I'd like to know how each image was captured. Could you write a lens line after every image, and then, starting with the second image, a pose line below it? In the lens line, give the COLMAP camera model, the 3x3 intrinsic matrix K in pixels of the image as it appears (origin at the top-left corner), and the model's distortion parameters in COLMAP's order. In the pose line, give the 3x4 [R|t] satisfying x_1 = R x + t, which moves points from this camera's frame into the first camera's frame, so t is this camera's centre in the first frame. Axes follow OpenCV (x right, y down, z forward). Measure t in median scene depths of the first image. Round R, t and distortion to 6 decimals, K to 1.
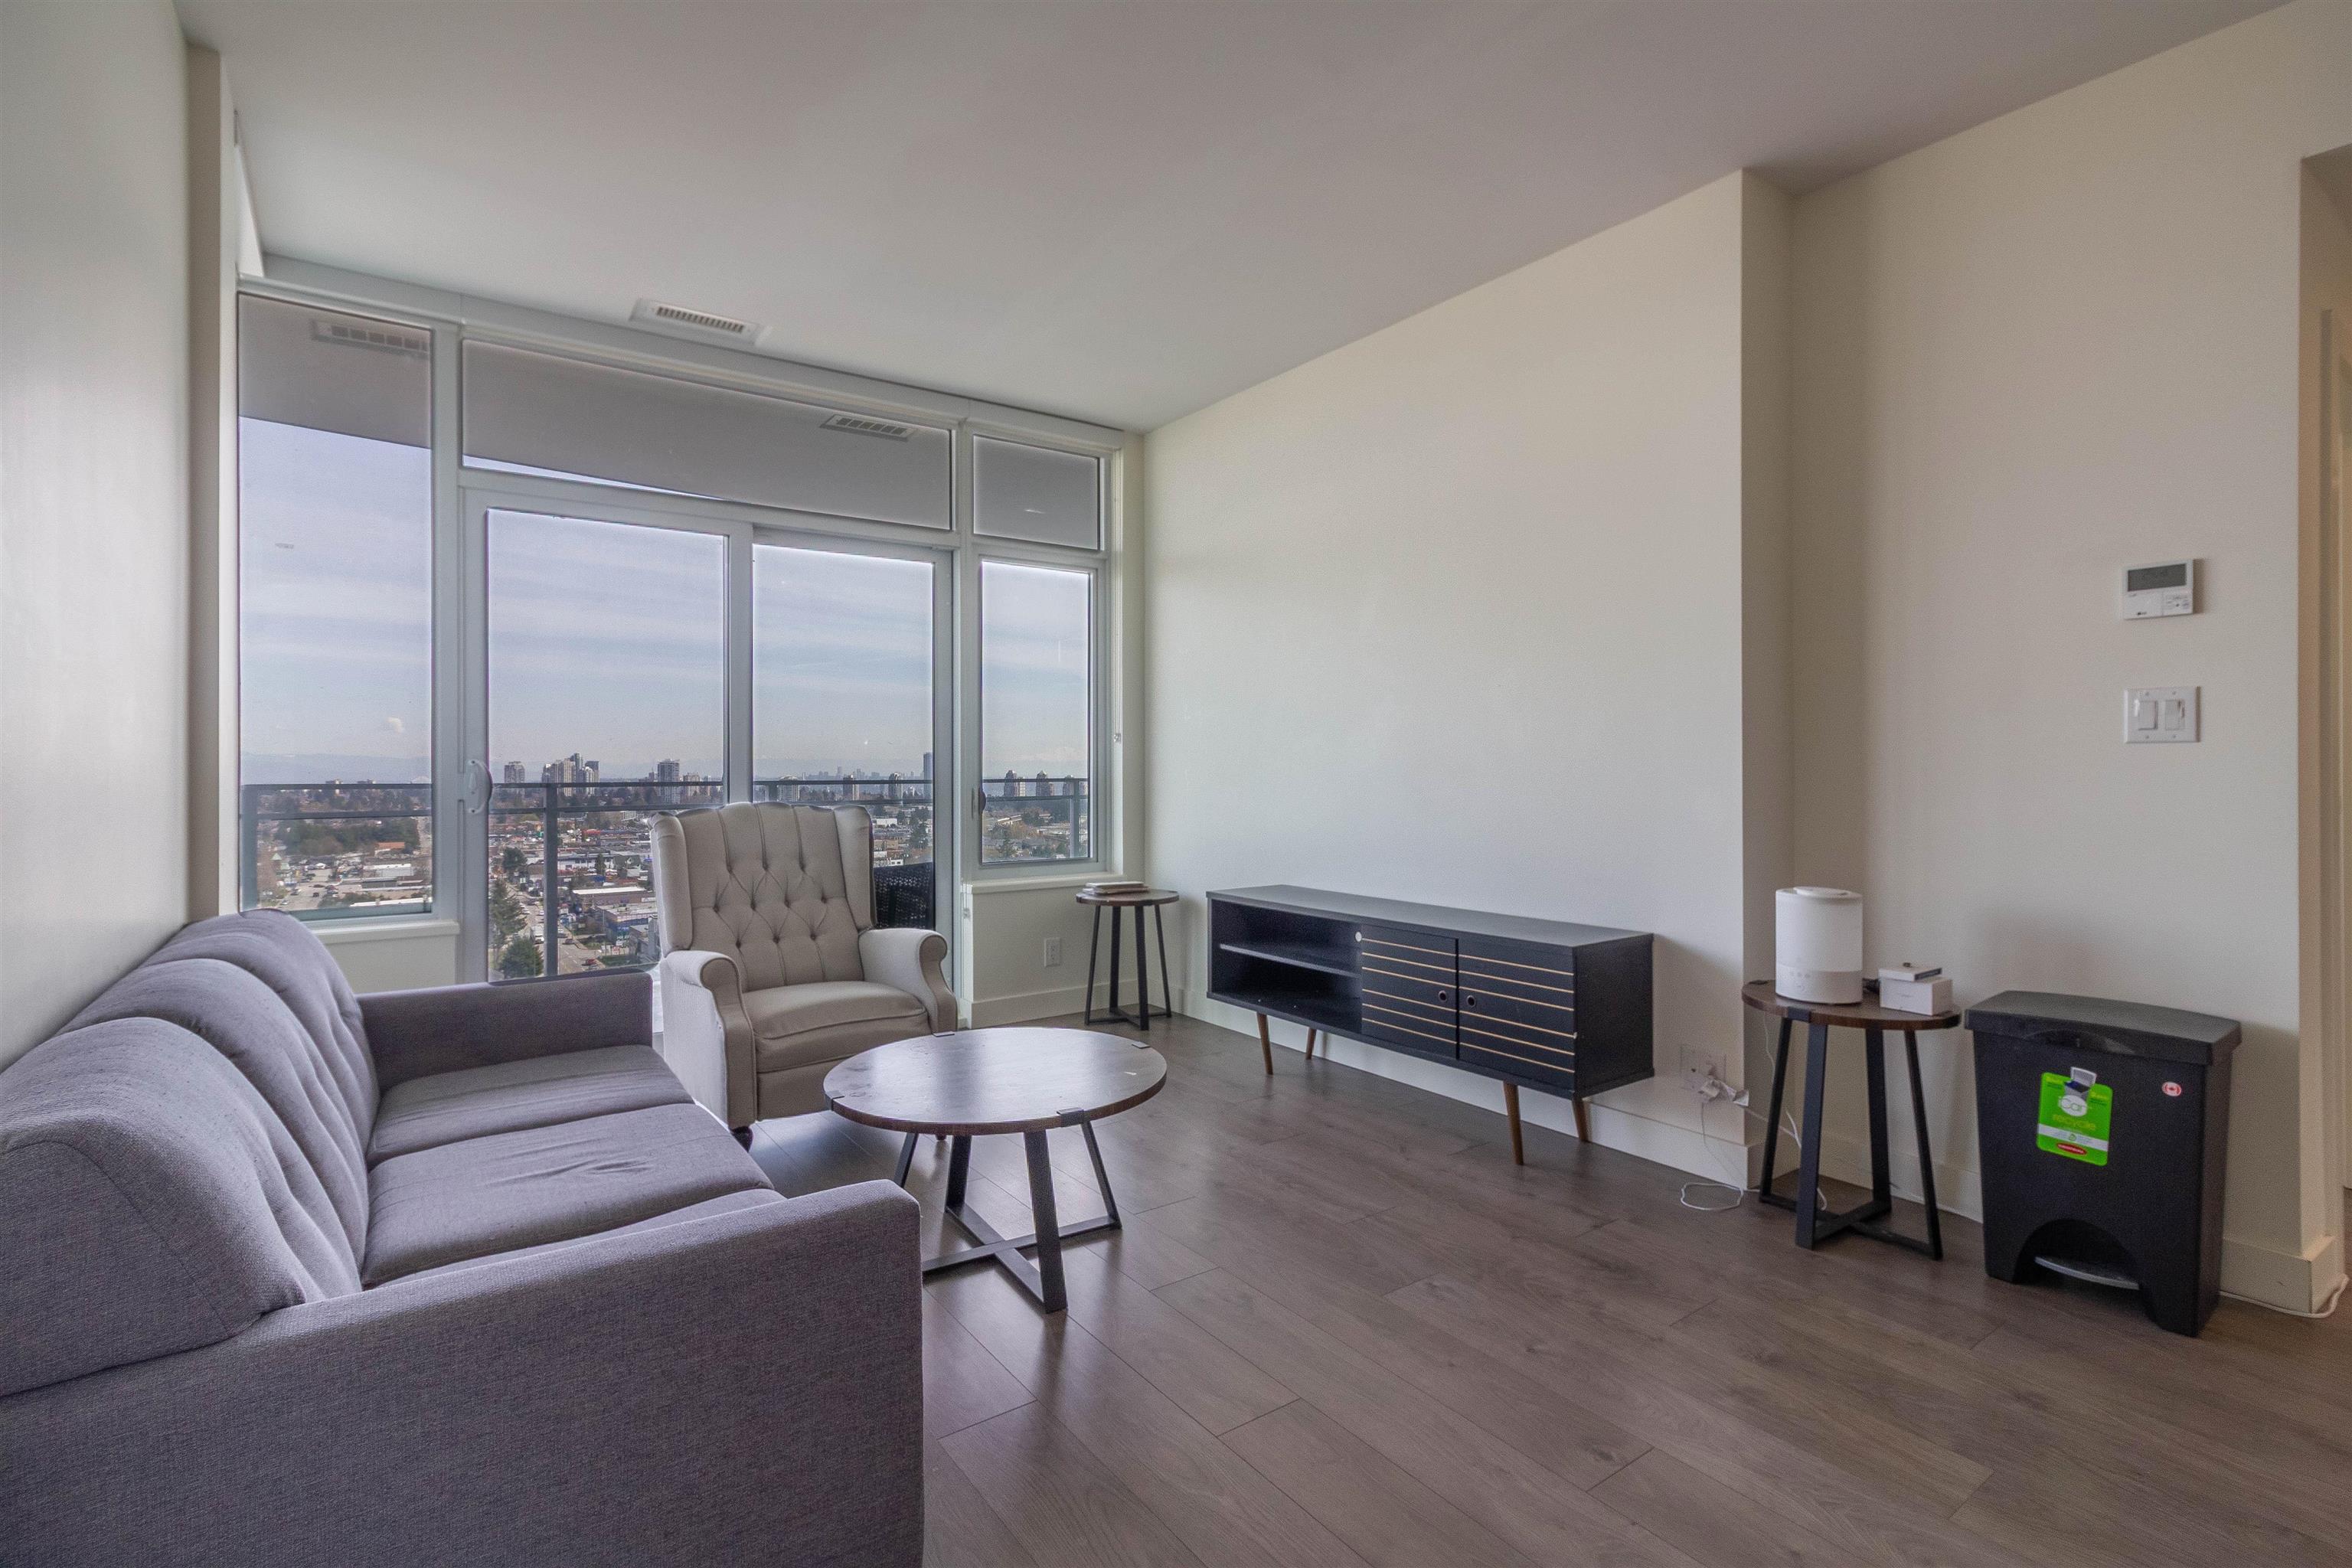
lens RADIAL K [[1092.5, 0, 1180.1], [0, 1092.5, 770.7], [0, 0, 1]] dist [0.000955, -0.000054]
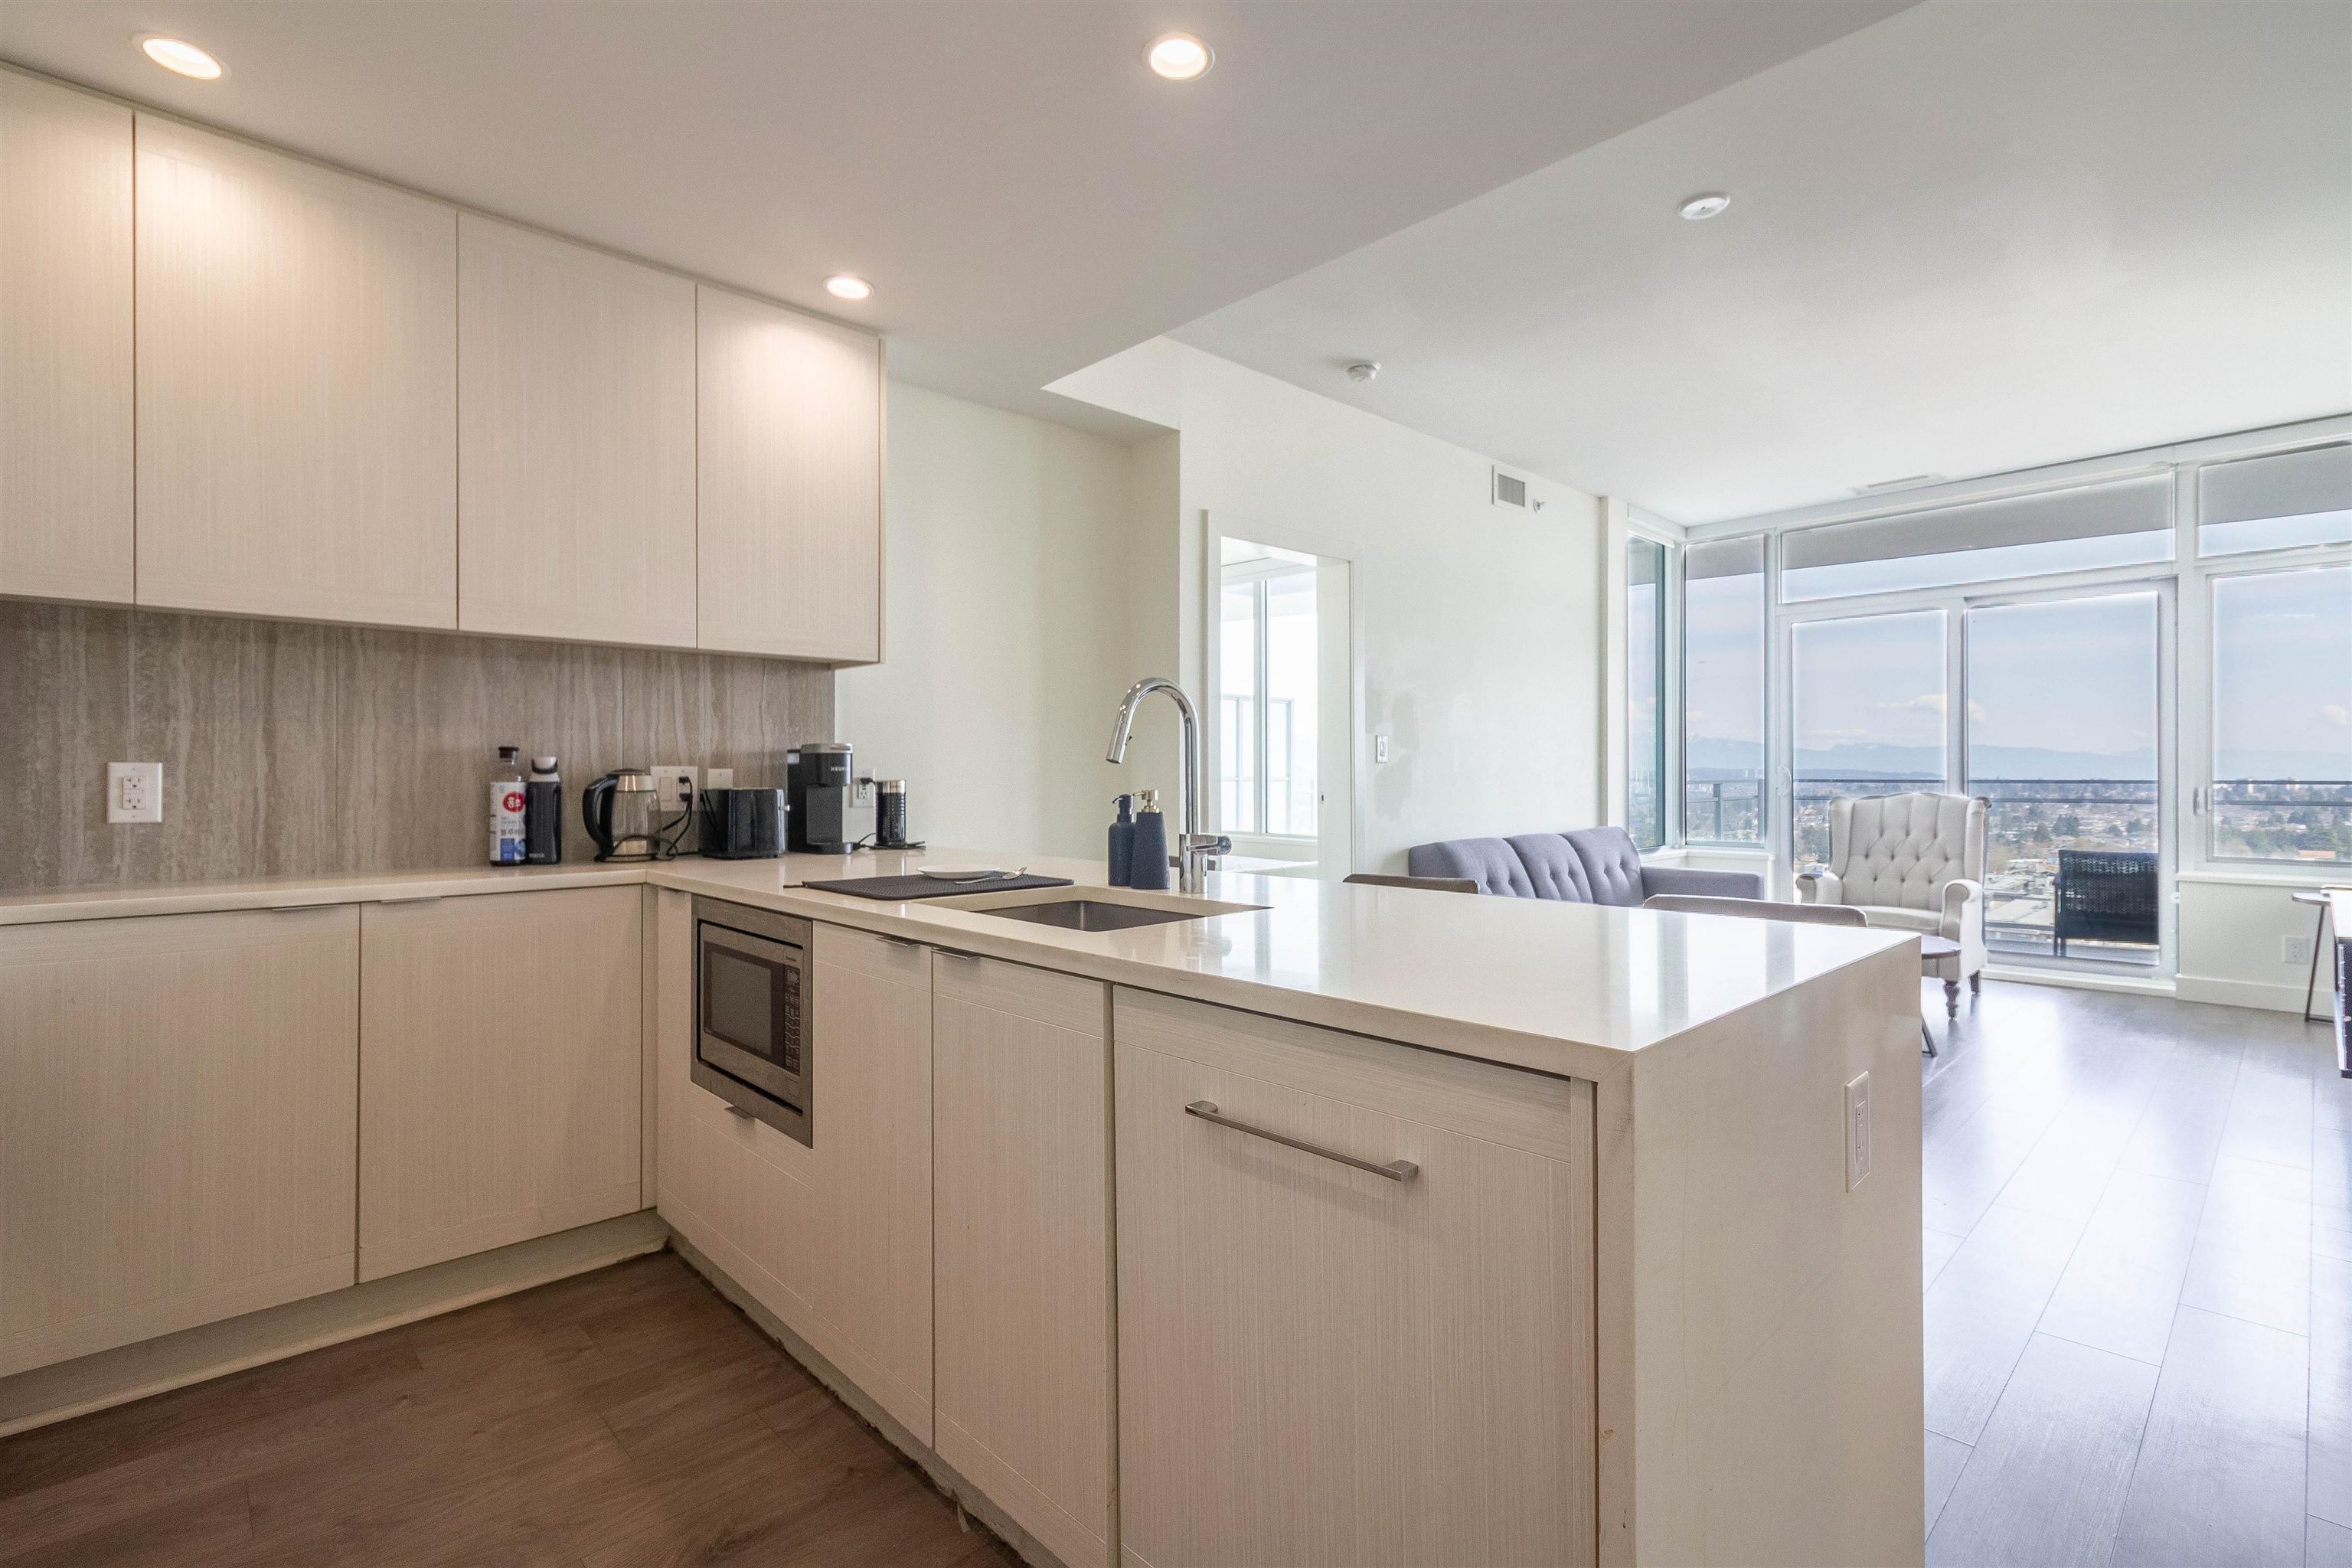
lens RADIAL K [[1079.9, 0, 1175.7], [0, 1079.9, 768.6], [0, 0, 1]] dist [0.002639, 0.000850]
pose [[0.139236, -0.000358, -0.990259, 0.830474], [0.001315, 0.999999, -0.000177, -0.005472], [0.990258, -0.001278, 0.139237, -0.200751]]
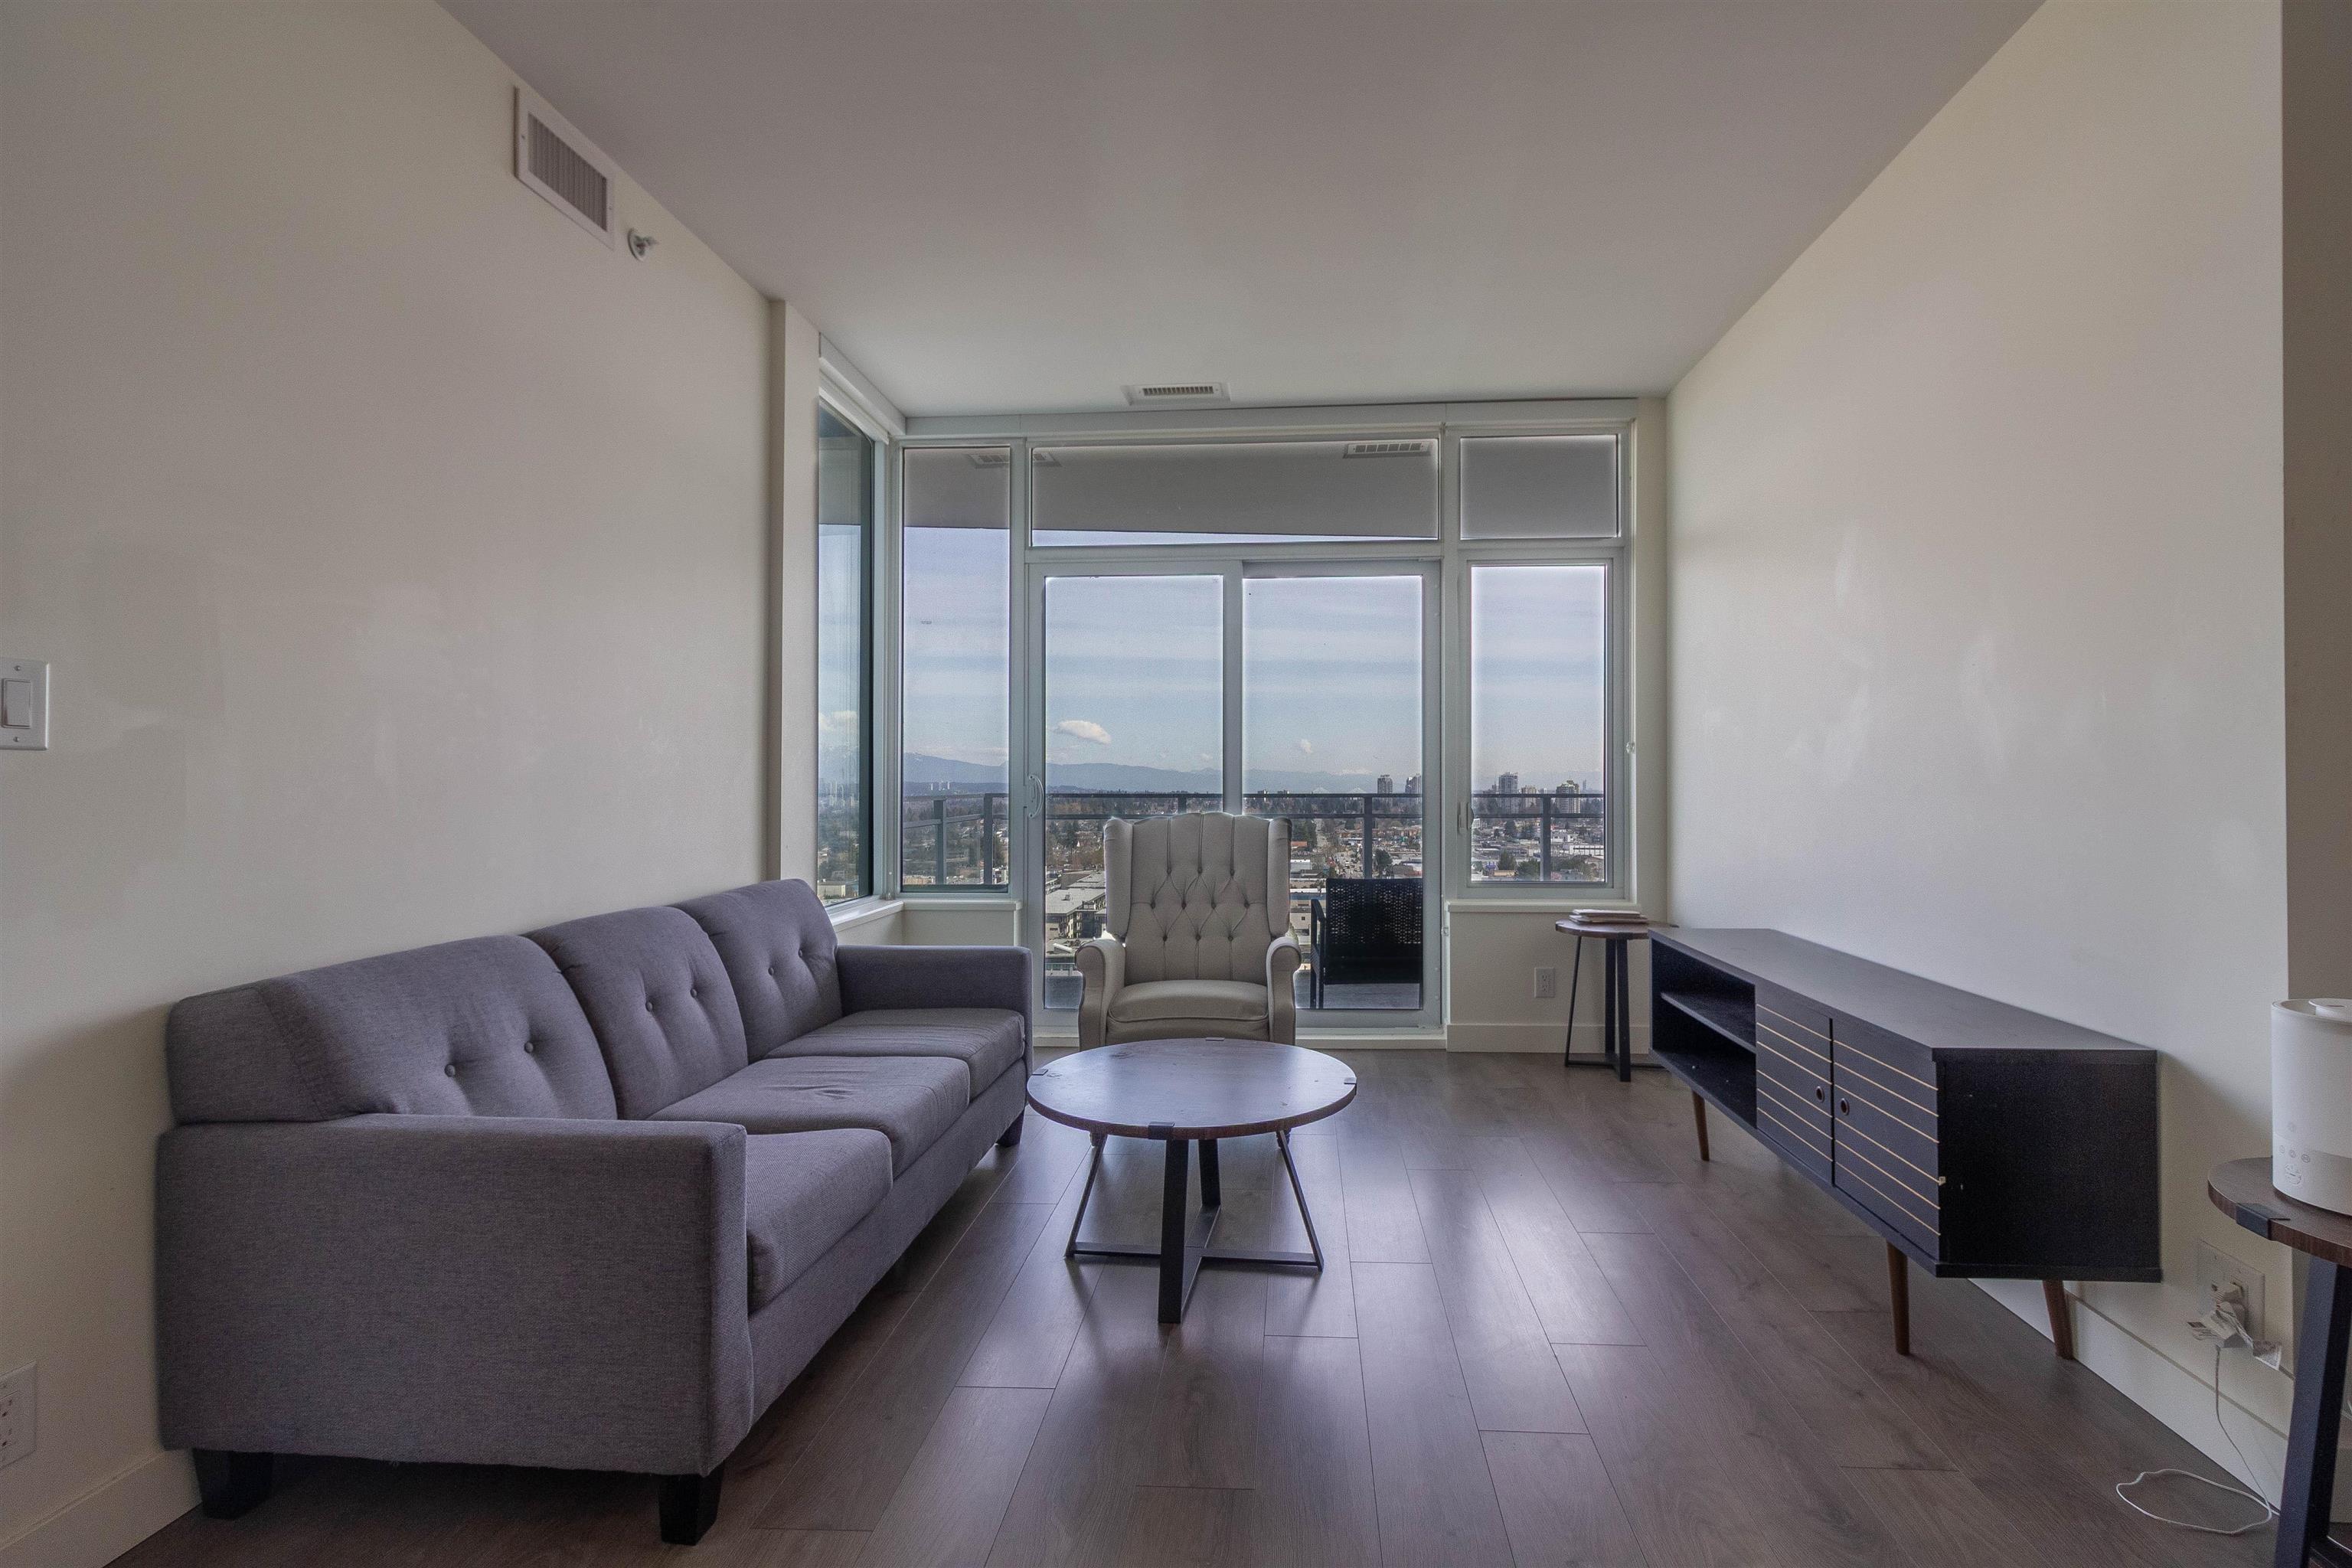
lens RADIAL K [[1102.2, 0, 1231.9], [0, 1102.2, 772.9], [0, 0, 1]] dist [0.000804, 0.000534]
pose [[0.776888, -0.003777, -0.629628, 0.293521], [-0.002230, 0.999959, -0.008750, -0.001536], [0.629635, 0.008202, 0.776847, 0.125452]]
